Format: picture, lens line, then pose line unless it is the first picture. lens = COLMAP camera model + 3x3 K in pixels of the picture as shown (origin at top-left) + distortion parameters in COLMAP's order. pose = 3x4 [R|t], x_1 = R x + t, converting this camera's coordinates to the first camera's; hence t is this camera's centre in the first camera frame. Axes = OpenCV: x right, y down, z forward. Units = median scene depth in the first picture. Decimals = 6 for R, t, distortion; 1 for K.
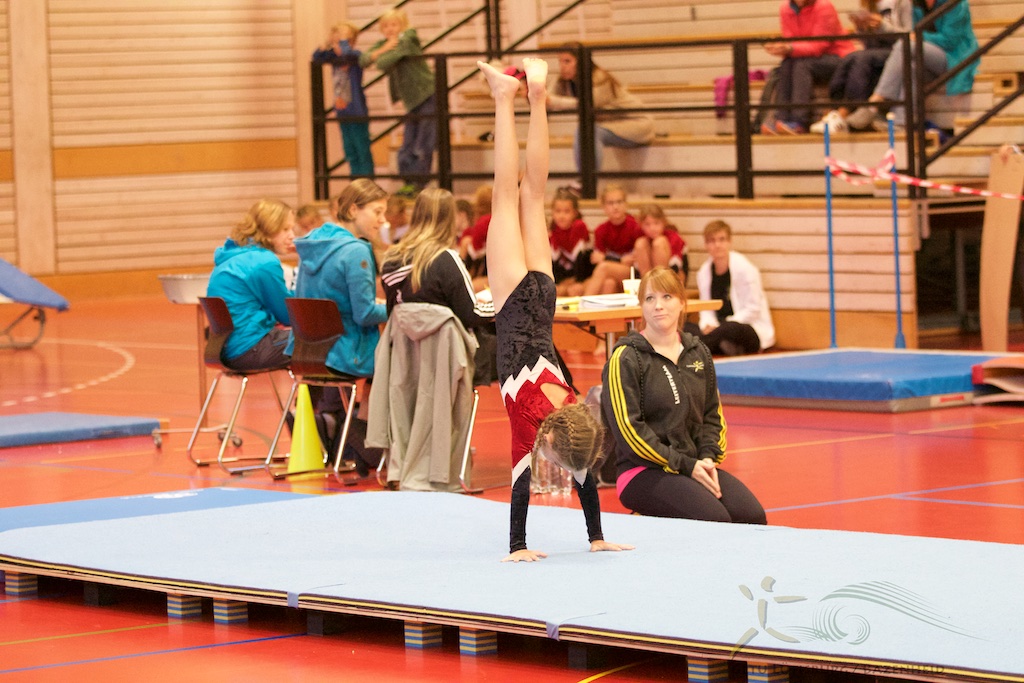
lens RADIAL K [[4179.5, 0, 512.0], [0, 4179.5, 341.5], [0, 0, 1]] dist [-0.183909, 1.032939]
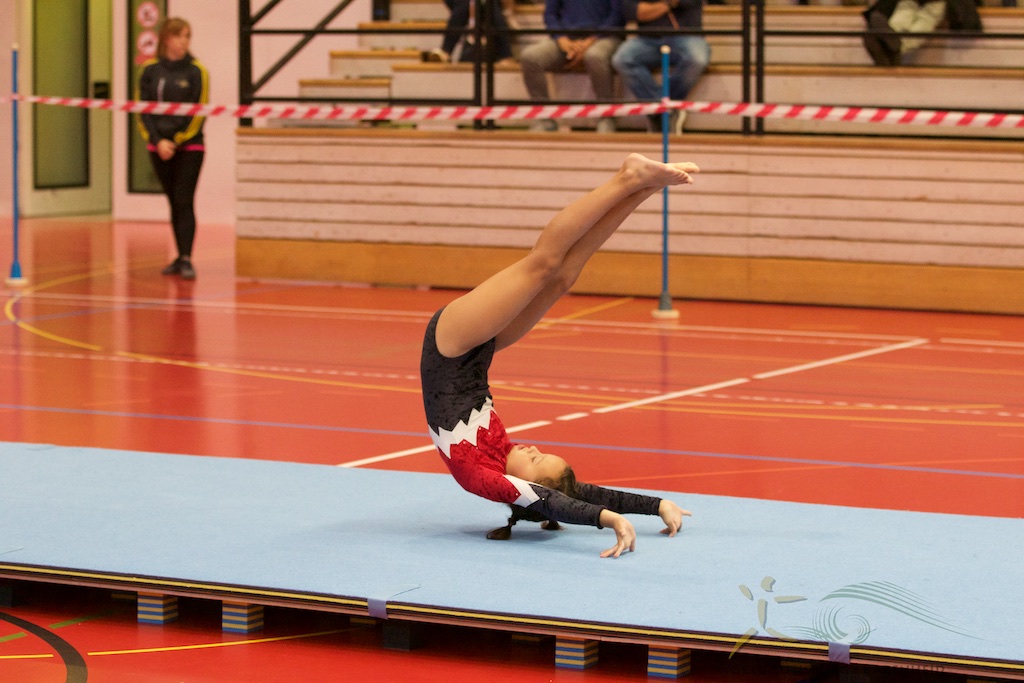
lens RADIAL K [[3554.5, 0, 512.0], [0, 3554.5, 341.5], [0, 0, 1]] dist [-0.319510, -3.071958]
pose [[0.938735, 0.003699, 0.344621, -0.253352], [-0.013431, 0.999575, 0.025856, -0.008967], [-0.344379, -0.028900, 0.938386, 0.309580]]
